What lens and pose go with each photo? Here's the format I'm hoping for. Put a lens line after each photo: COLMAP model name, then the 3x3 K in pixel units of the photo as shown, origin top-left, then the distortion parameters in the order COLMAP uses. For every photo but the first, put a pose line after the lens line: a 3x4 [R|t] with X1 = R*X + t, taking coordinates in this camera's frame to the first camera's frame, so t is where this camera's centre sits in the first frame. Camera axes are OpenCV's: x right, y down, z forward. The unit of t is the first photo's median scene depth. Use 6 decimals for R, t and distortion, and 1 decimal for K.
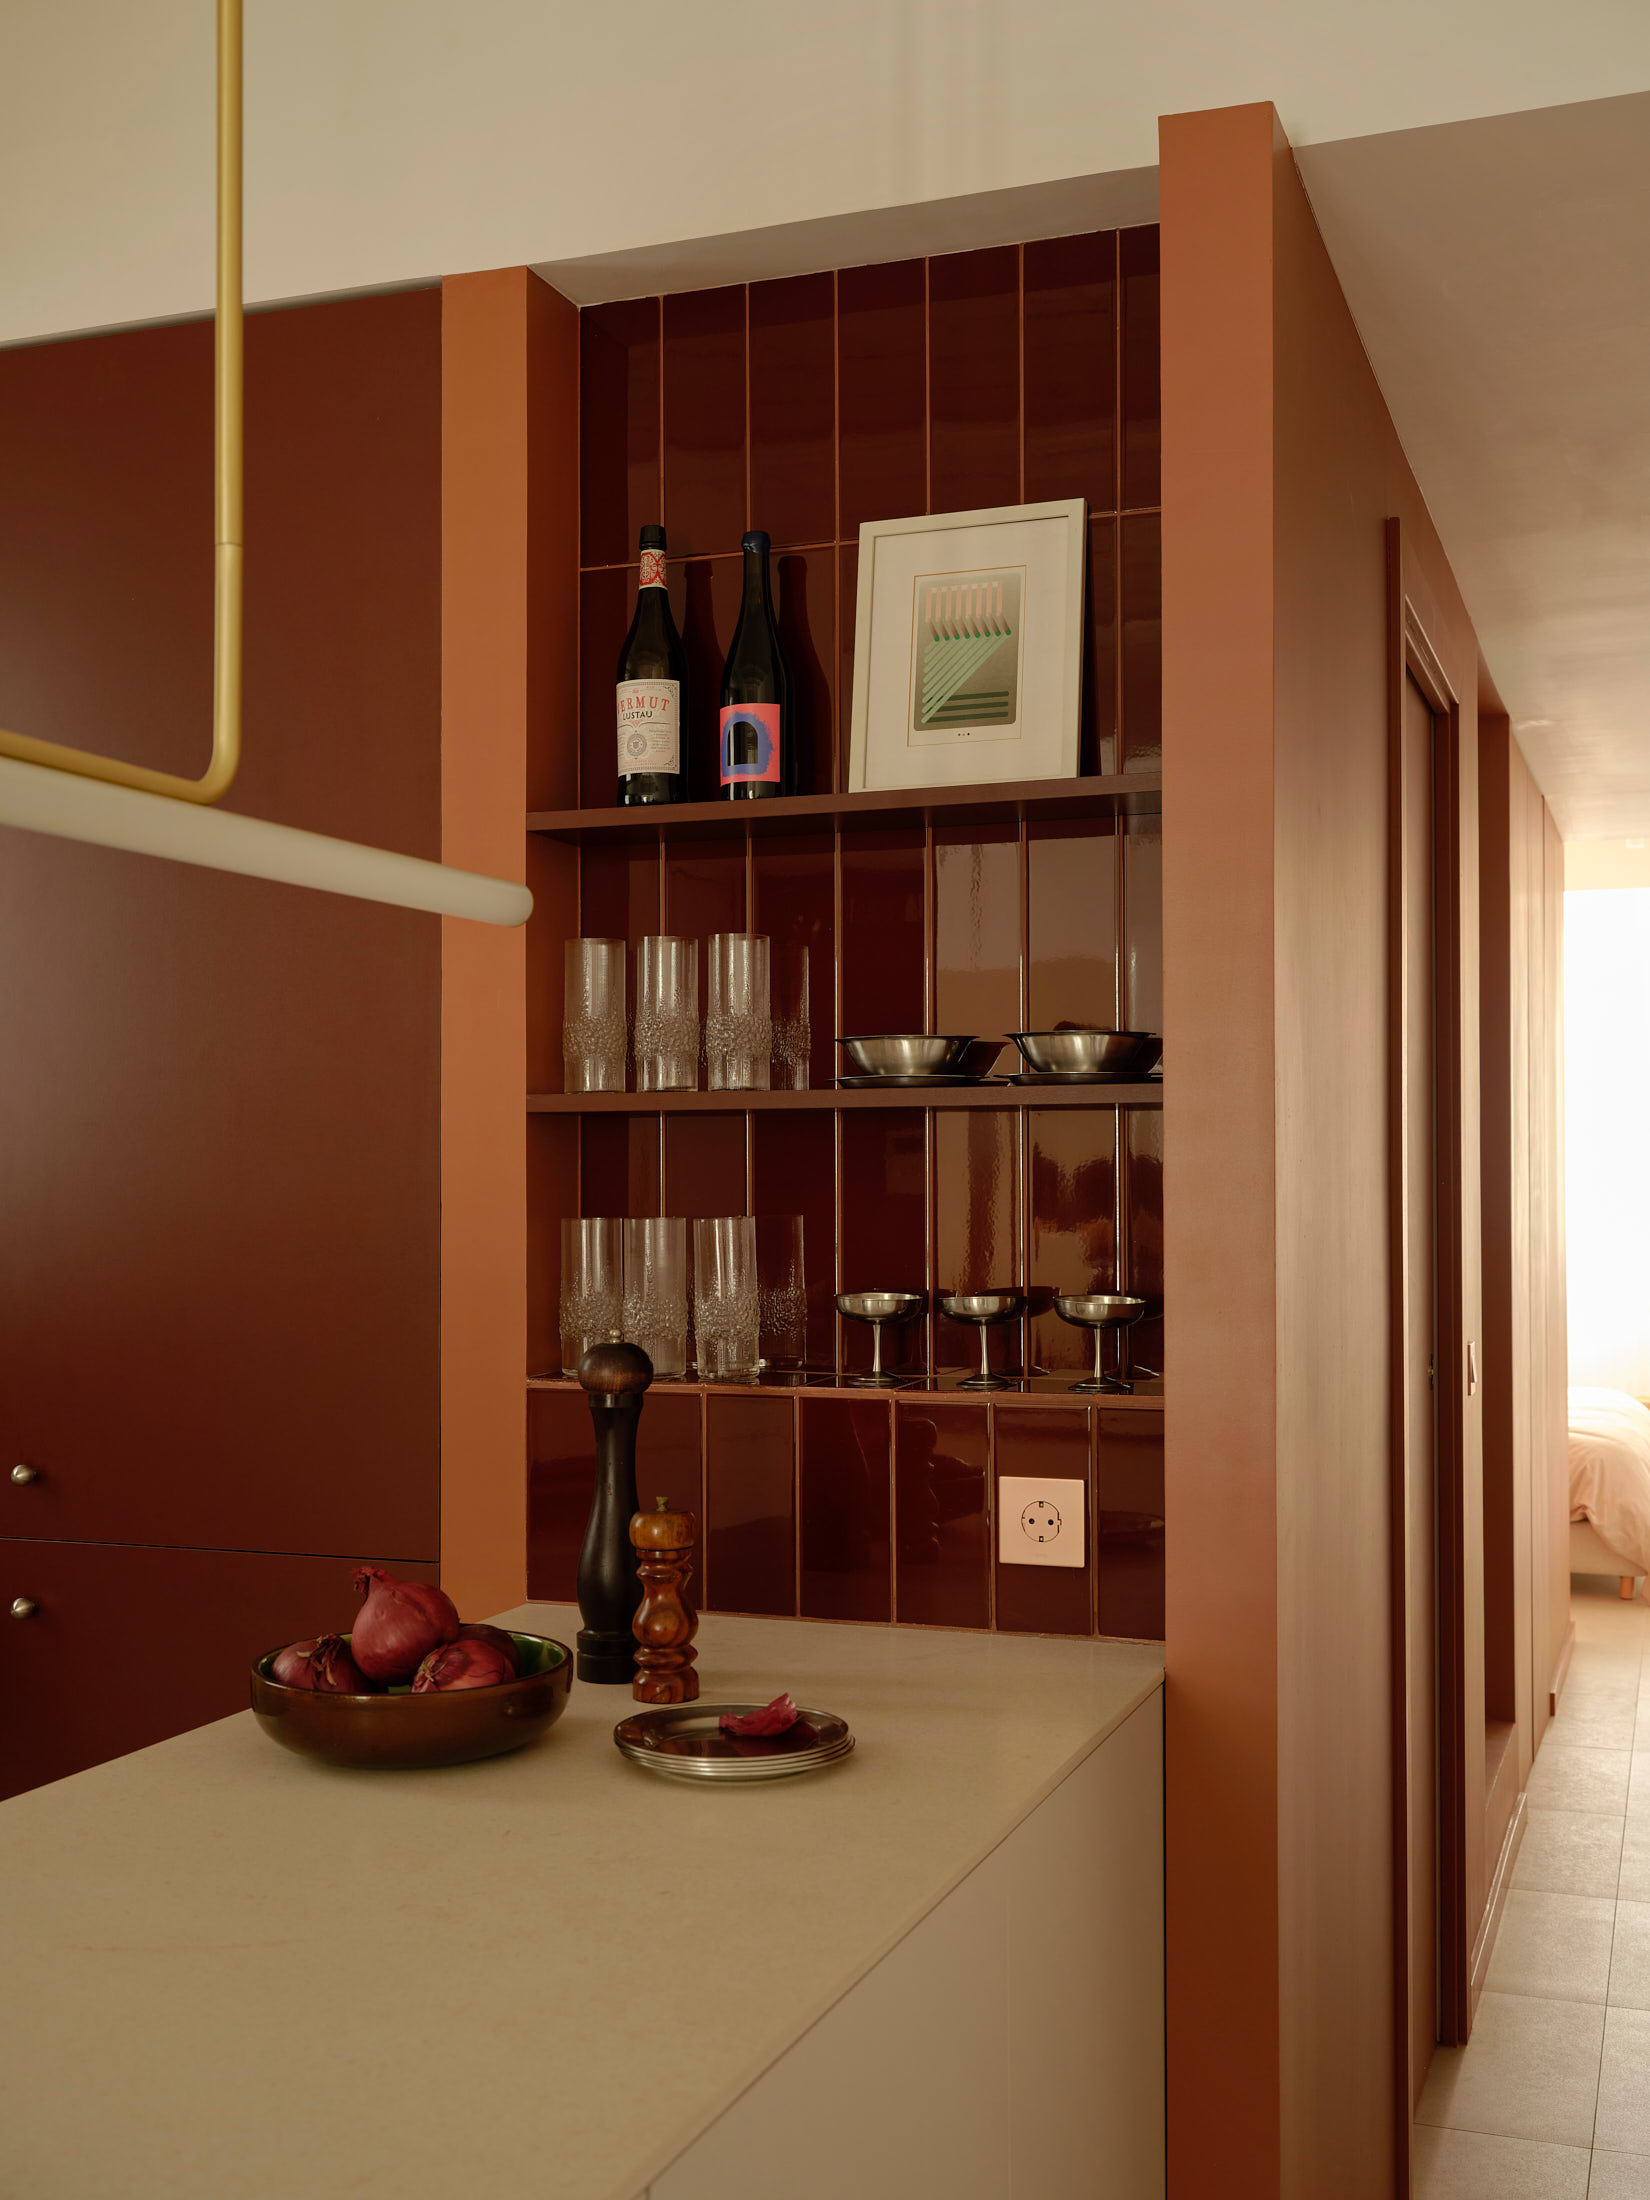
lens RADIAL K [[2375.4, 0, 741.1], [0, 2375.4, 1163.9], [0, 0, 1]] dist [-0.005169, 0.038013]
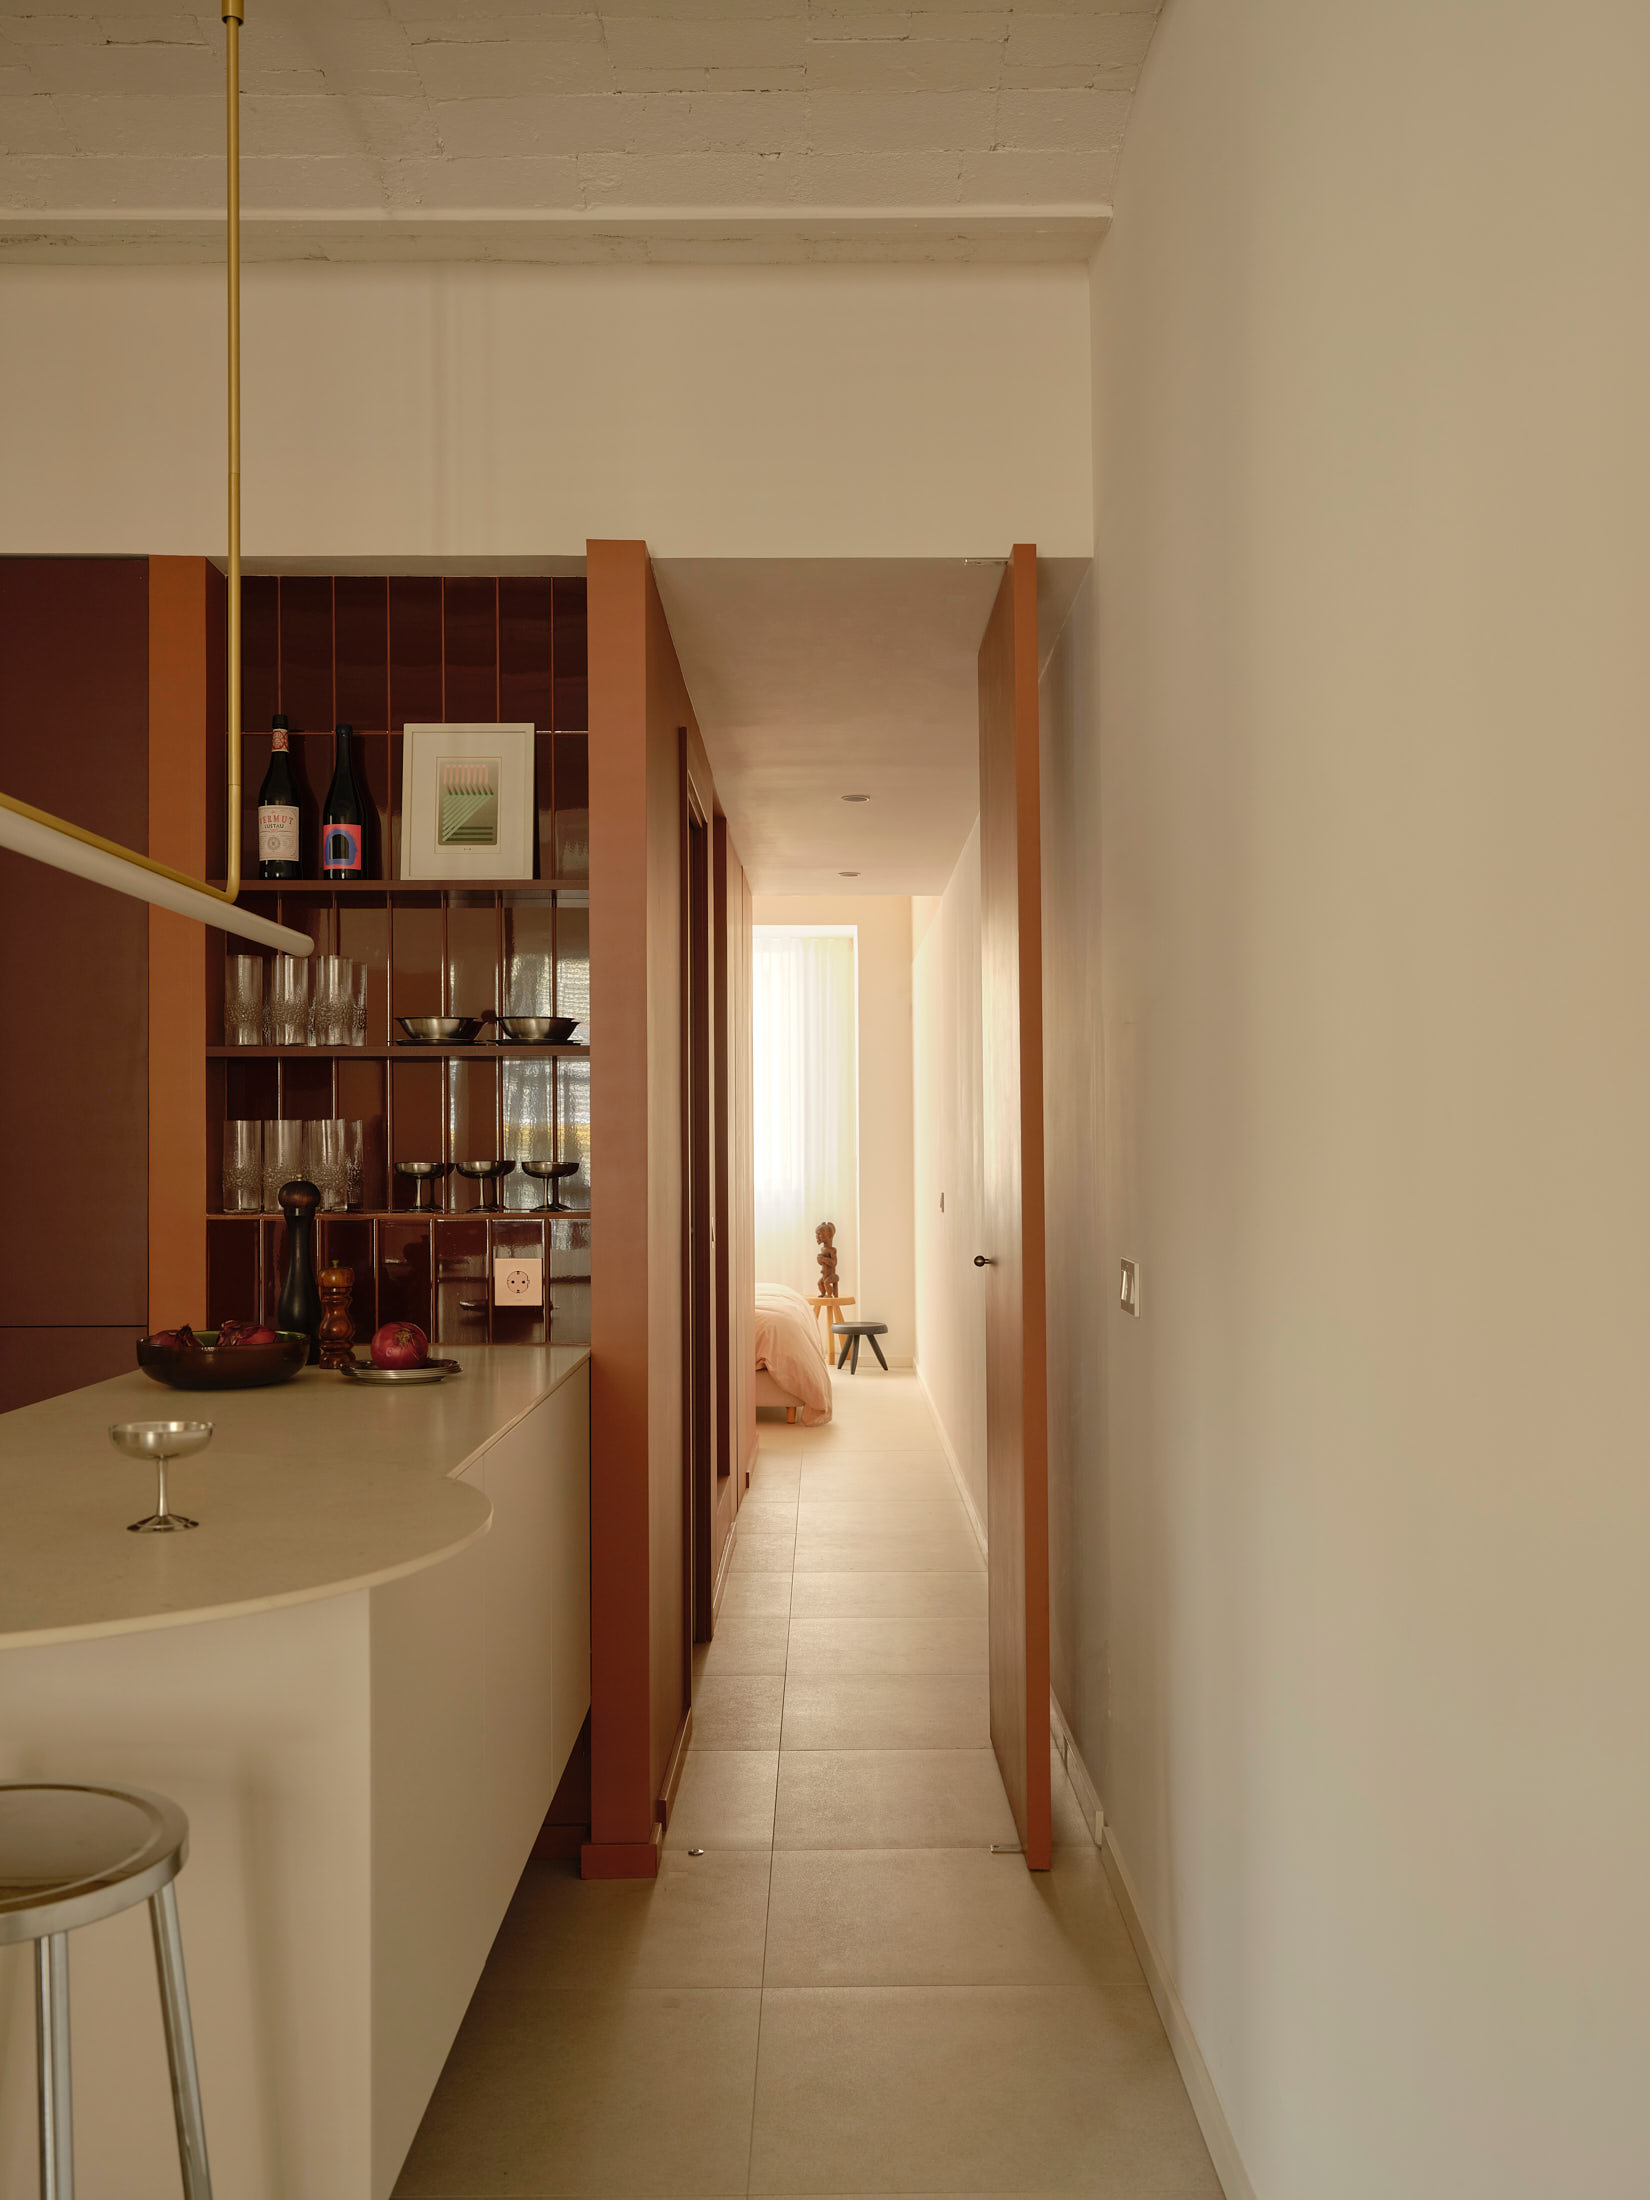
lens RADIAL K [[2071.7, 0, 819.5], [0, 2071.7, 1146.9], [0, 0, 1]] dist [0.008132, 0.008486]
pose [[0.929598, -0.000627, 0.368574, -0.229306], [-0.000476, 0.999996, 0.002901, 0.037817], [-0.368574, -0.002873, 0.929594, -0.536326]]
